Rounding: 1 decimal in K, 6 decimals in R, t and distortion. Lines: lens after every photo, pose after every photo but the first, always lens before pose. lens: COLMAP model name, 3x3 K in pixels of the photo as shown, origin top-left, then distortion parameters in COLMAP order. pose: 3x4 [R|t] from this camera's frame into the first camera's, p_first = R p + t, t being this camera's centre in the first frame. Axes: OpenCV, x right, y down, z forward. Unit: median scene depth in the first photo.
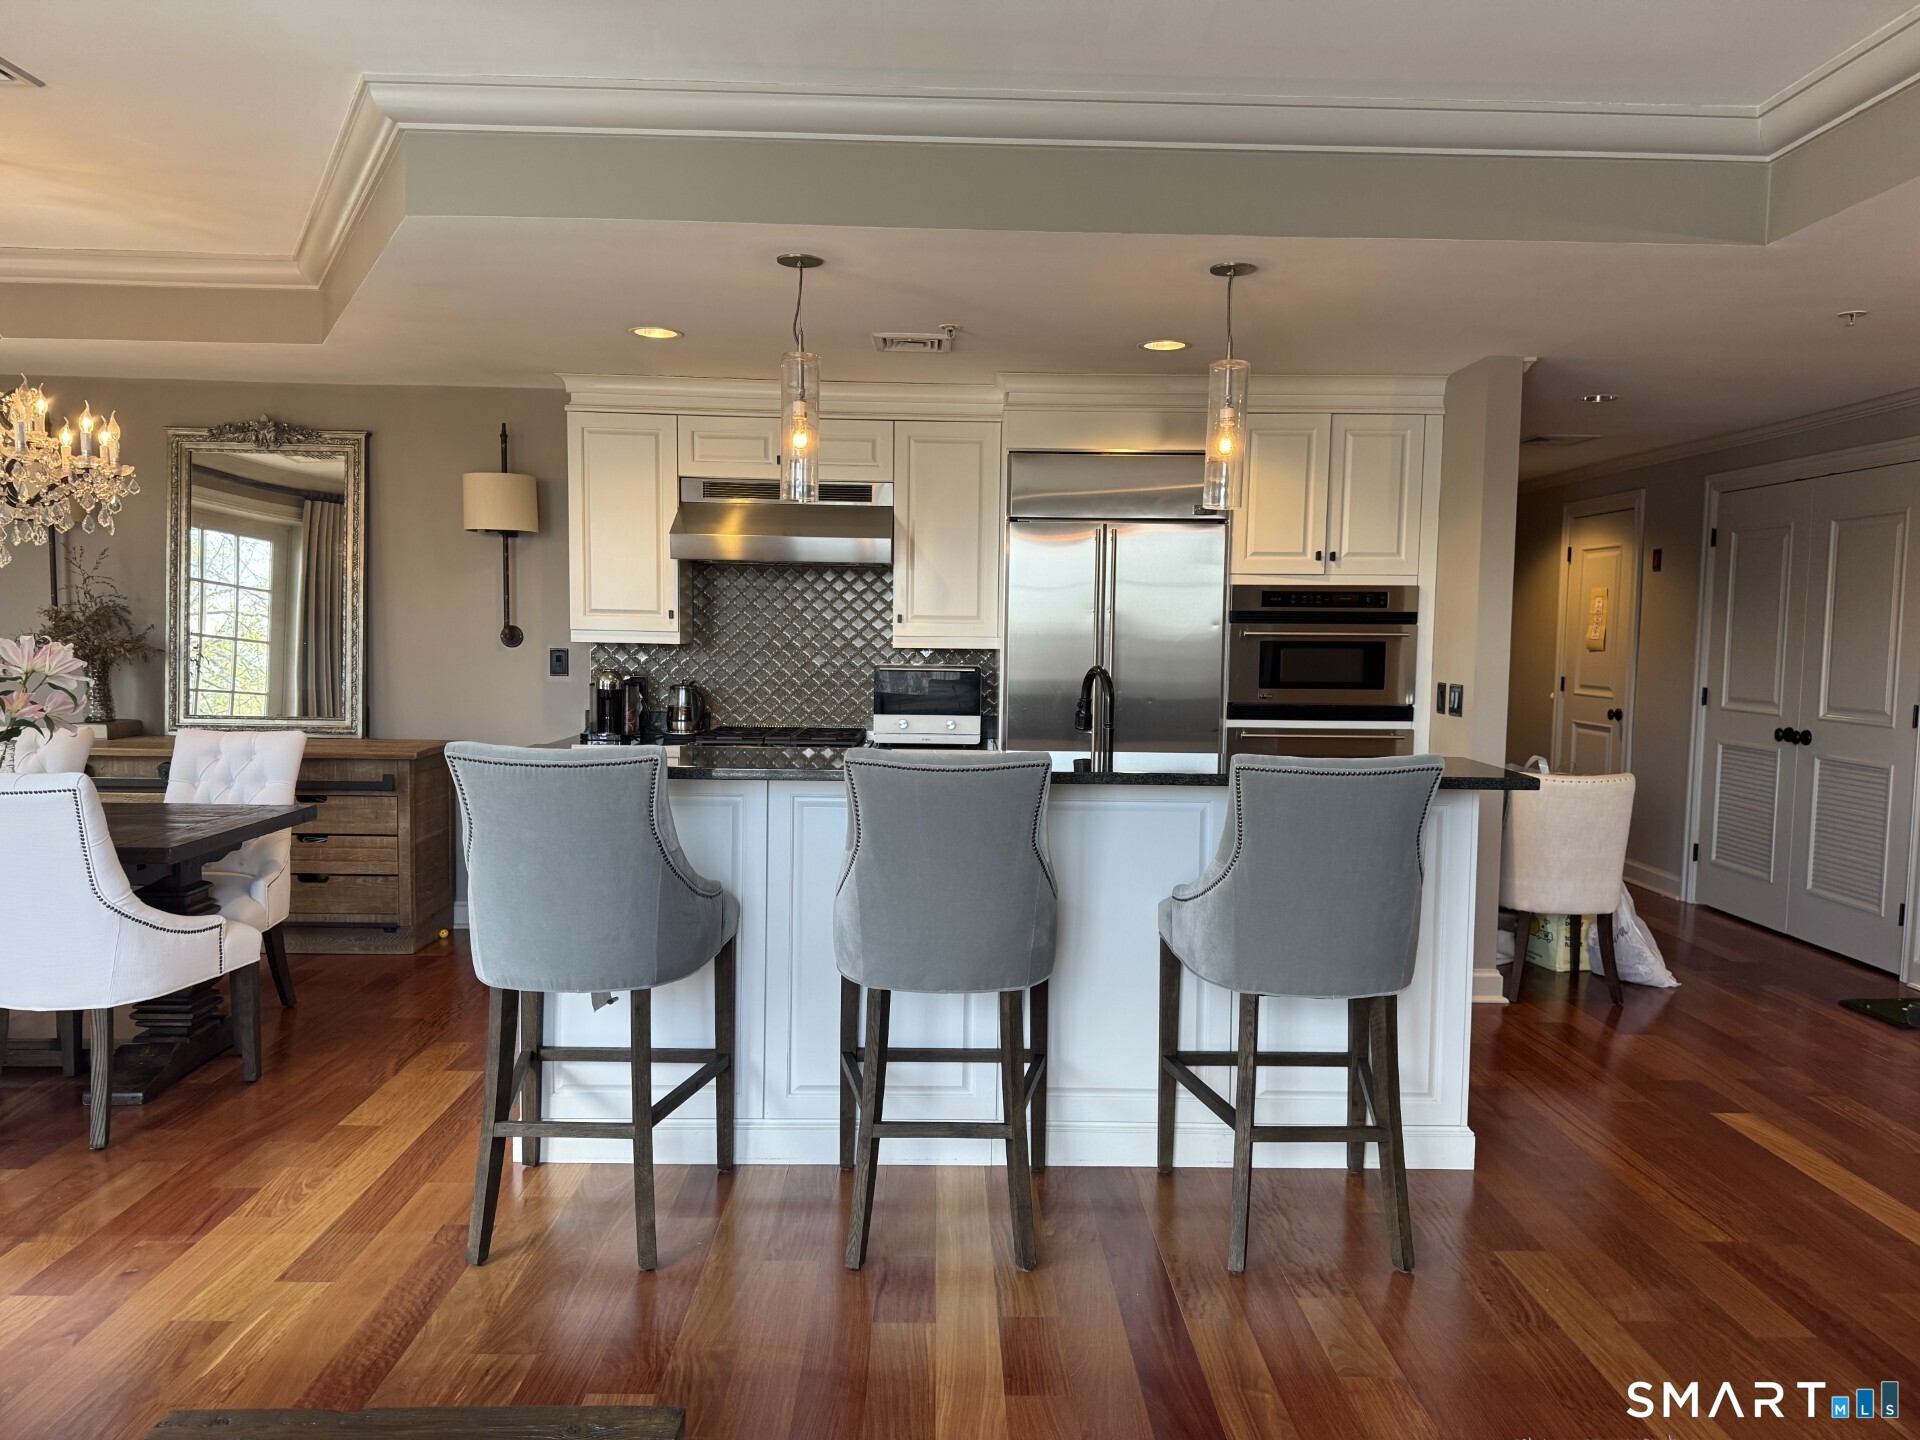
lens RADIAL K [[1336.3, 0, 967.7], [0, 1336.3, 722.1], [0, 0, 1]] dist [0.042224, -0.049112]
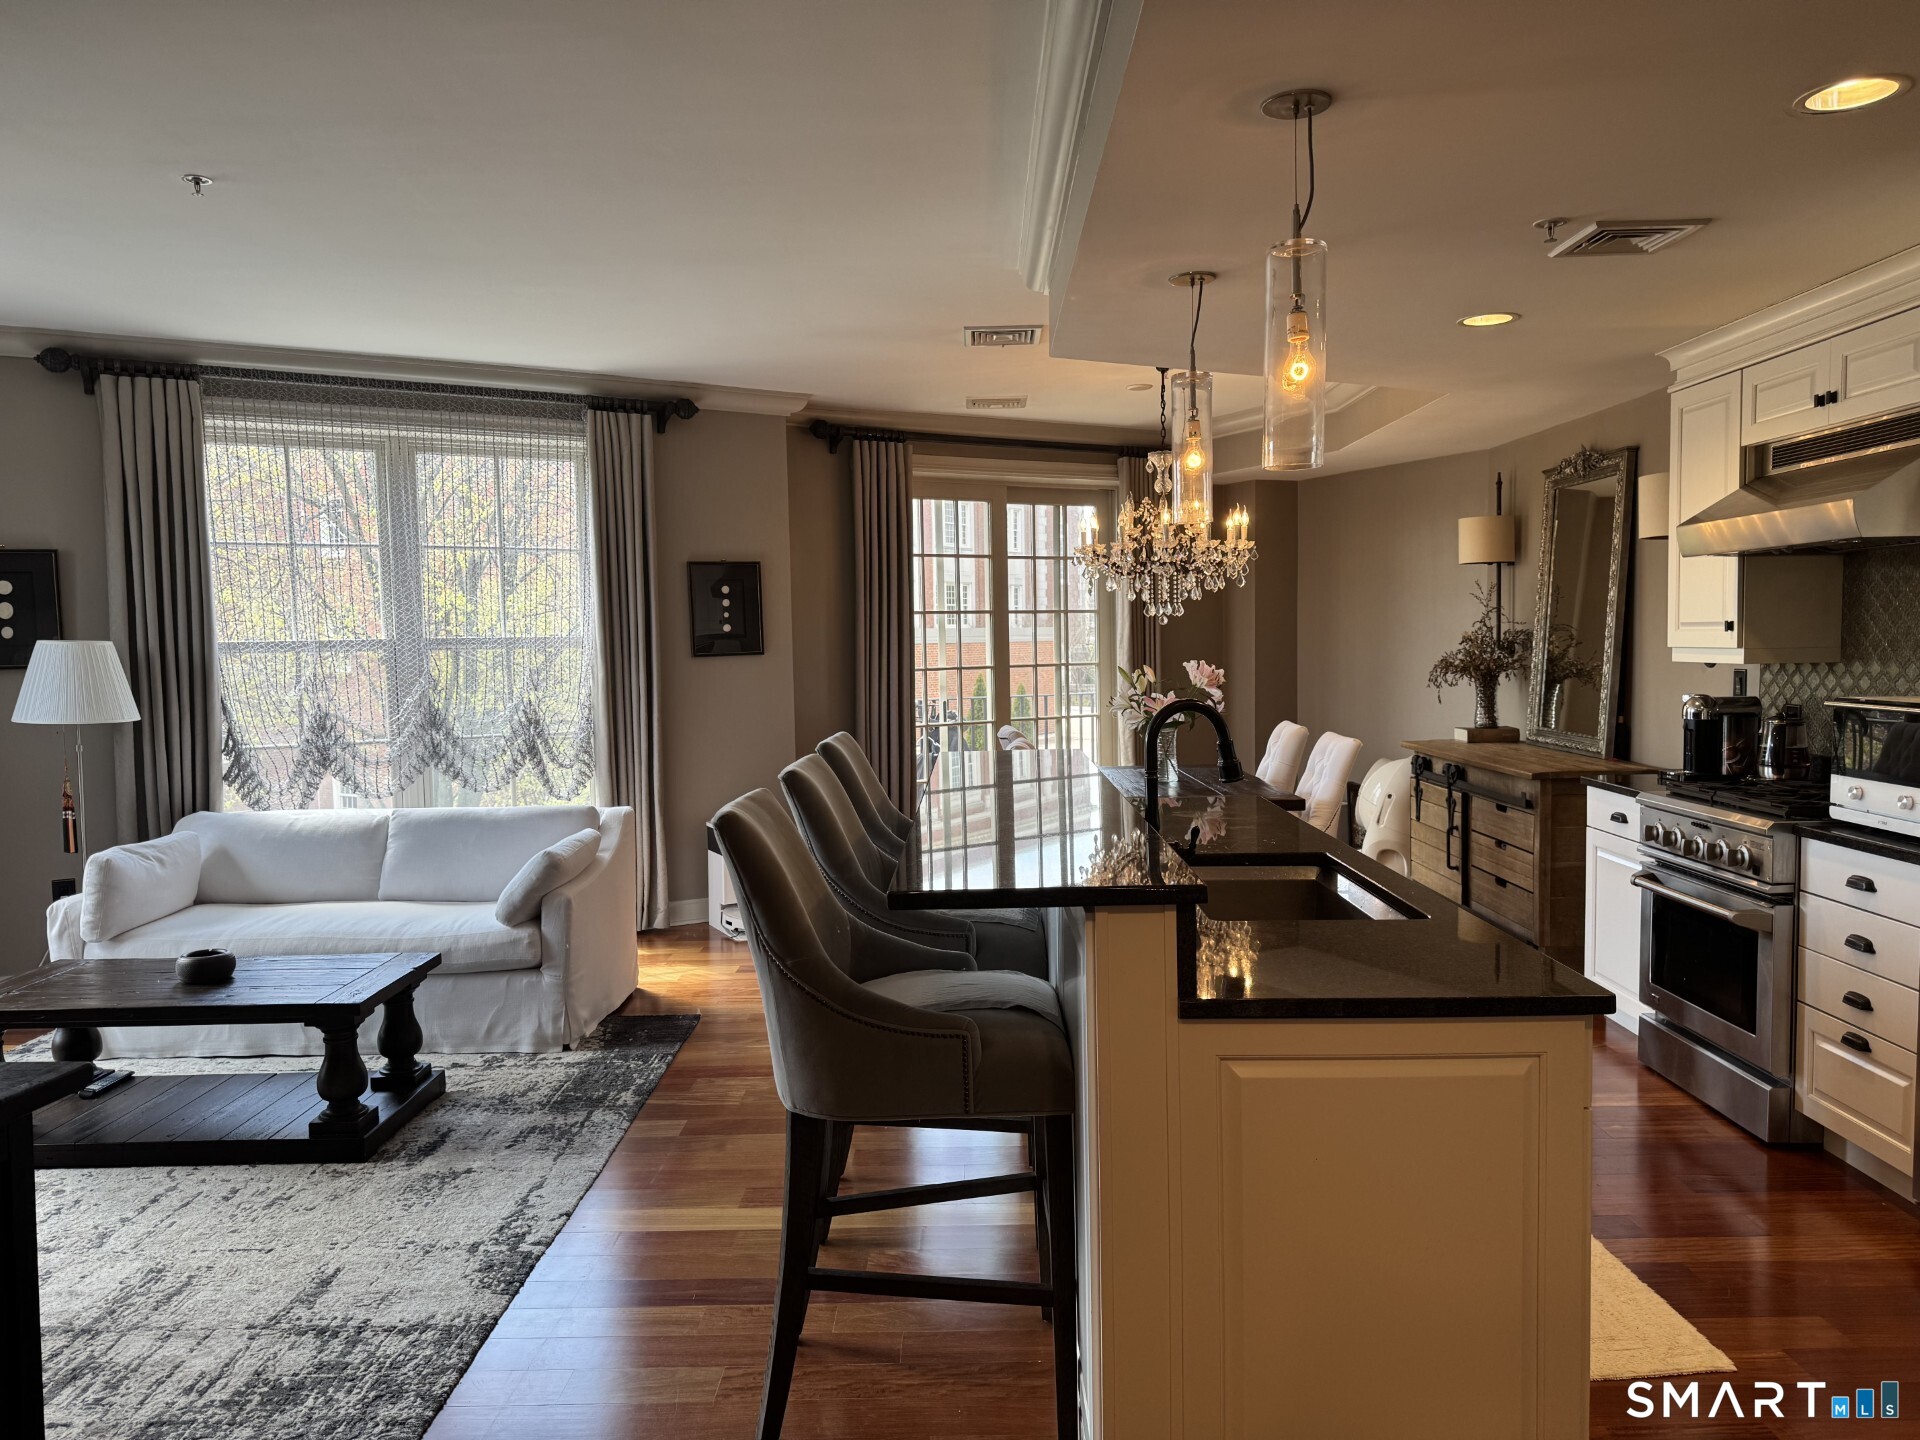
lens RADIAL K [[1336.3, 0, 961.8], [0, 1336.3, 724.9], [0, 0, 1]] dist [0.042224, -0.049112]
pose [[-0.023901, 0.047994, -0.998562, 0.595842], [-0.049055, 0.997587, 0.049121, -0.040993], [0.998510, 0.050158, -0.021489, 0.591098]]
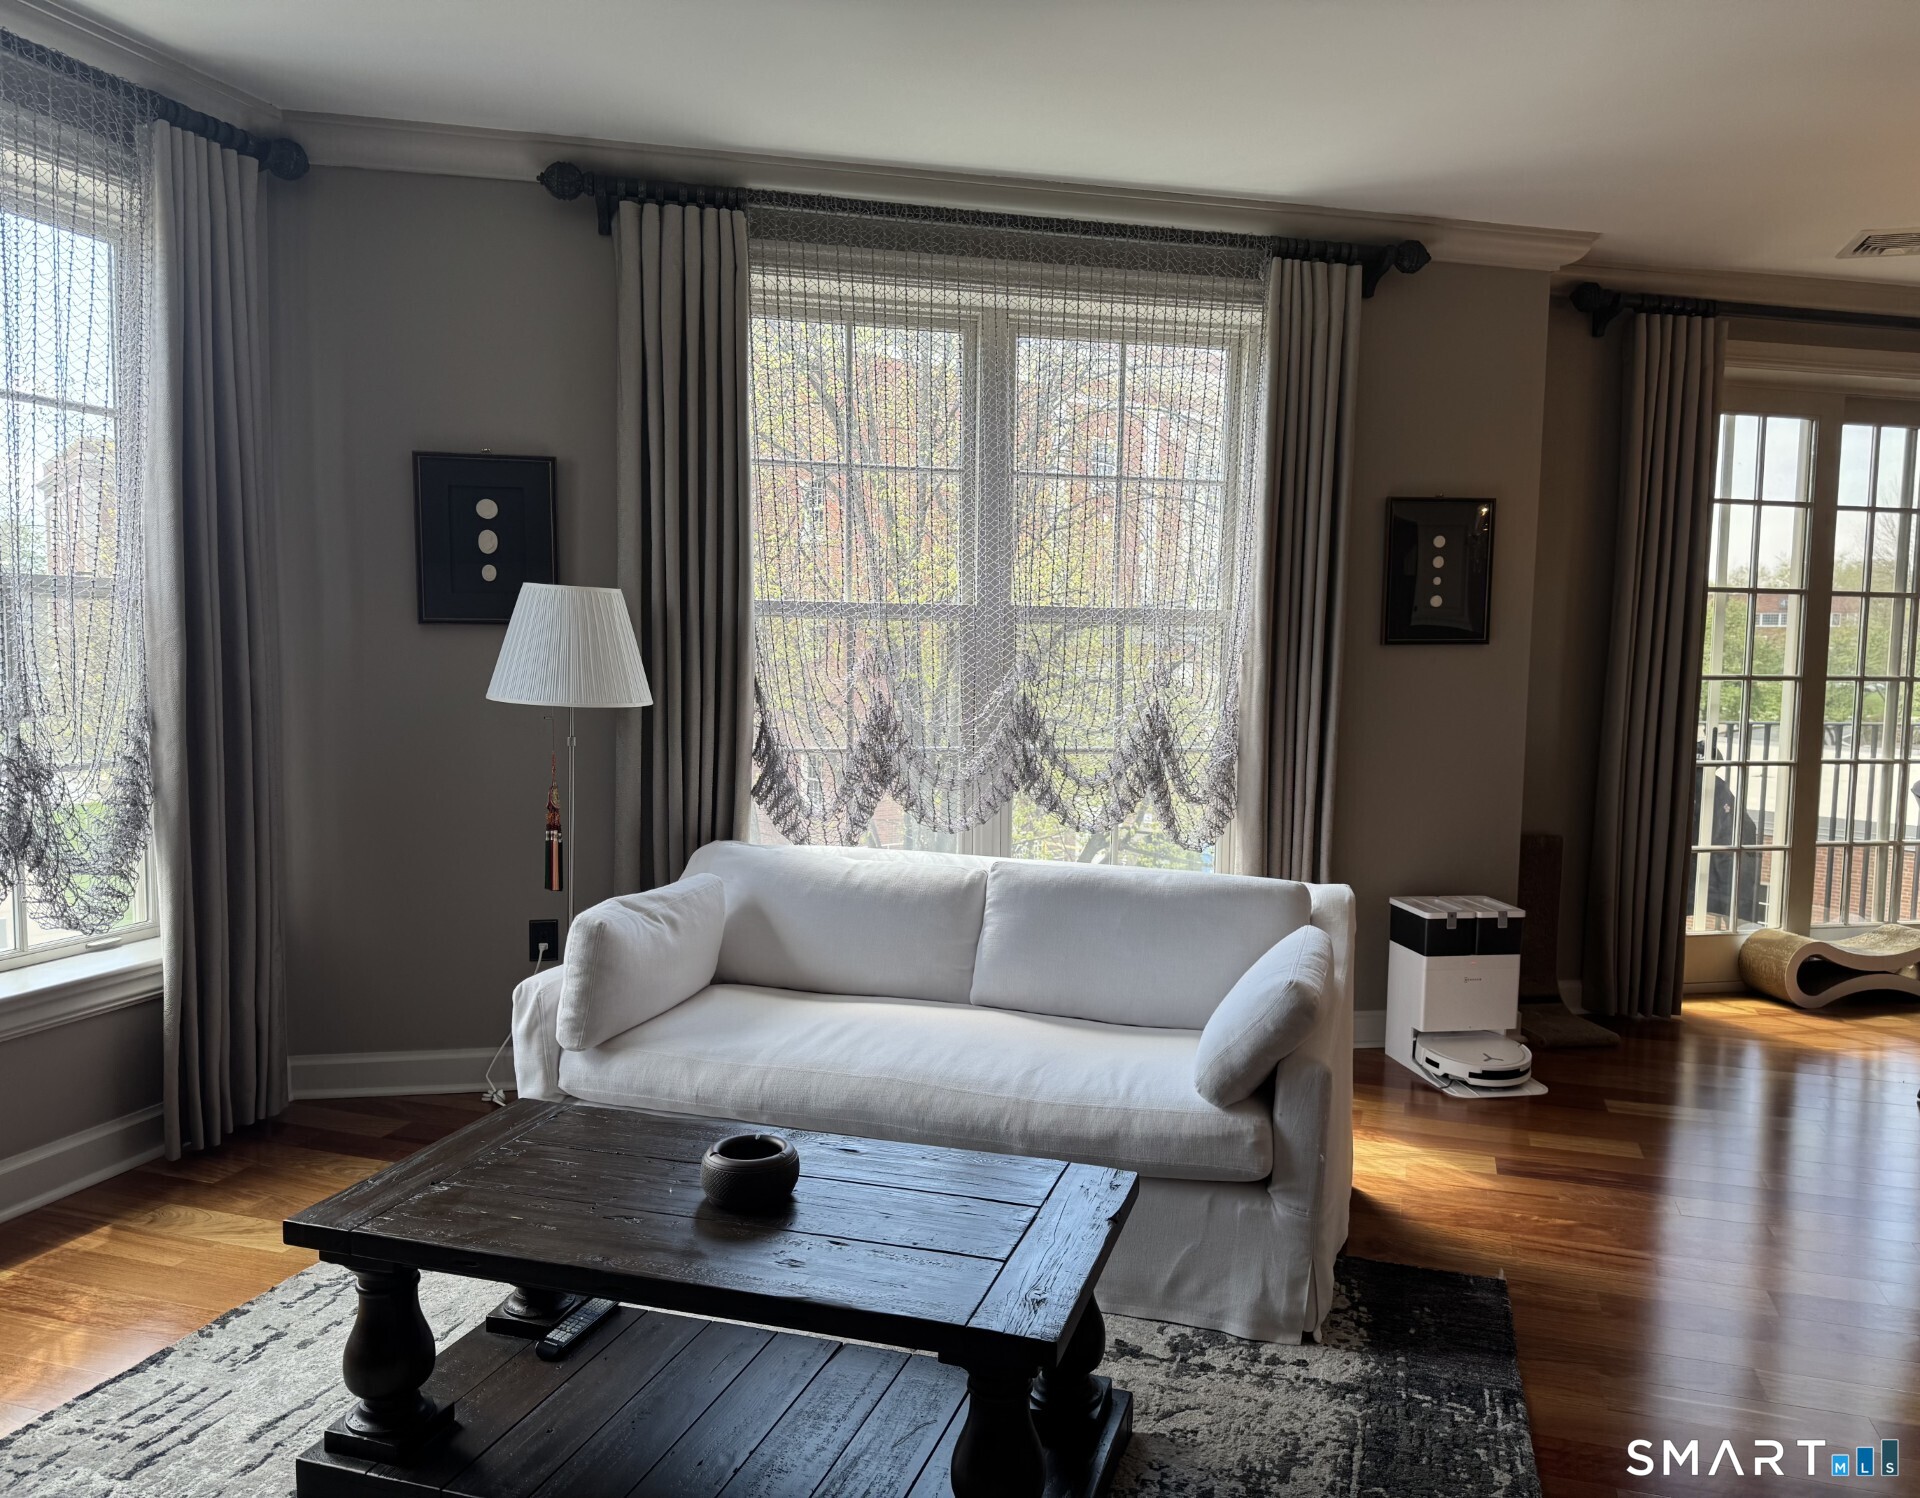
lens RADIAL K [[1426.8, 0, 1012.6], [0, 1426.8, 761.4], [0, 0, 1]] dist [0.043416, -0.052276]
pose [[-0.309094, 0.058311, -0.949242, 0.252517], [-0.085582, 0.992364, 0.088827, -0.017635], [0.947173, 0.108694, -0.301743, 0.361156]]
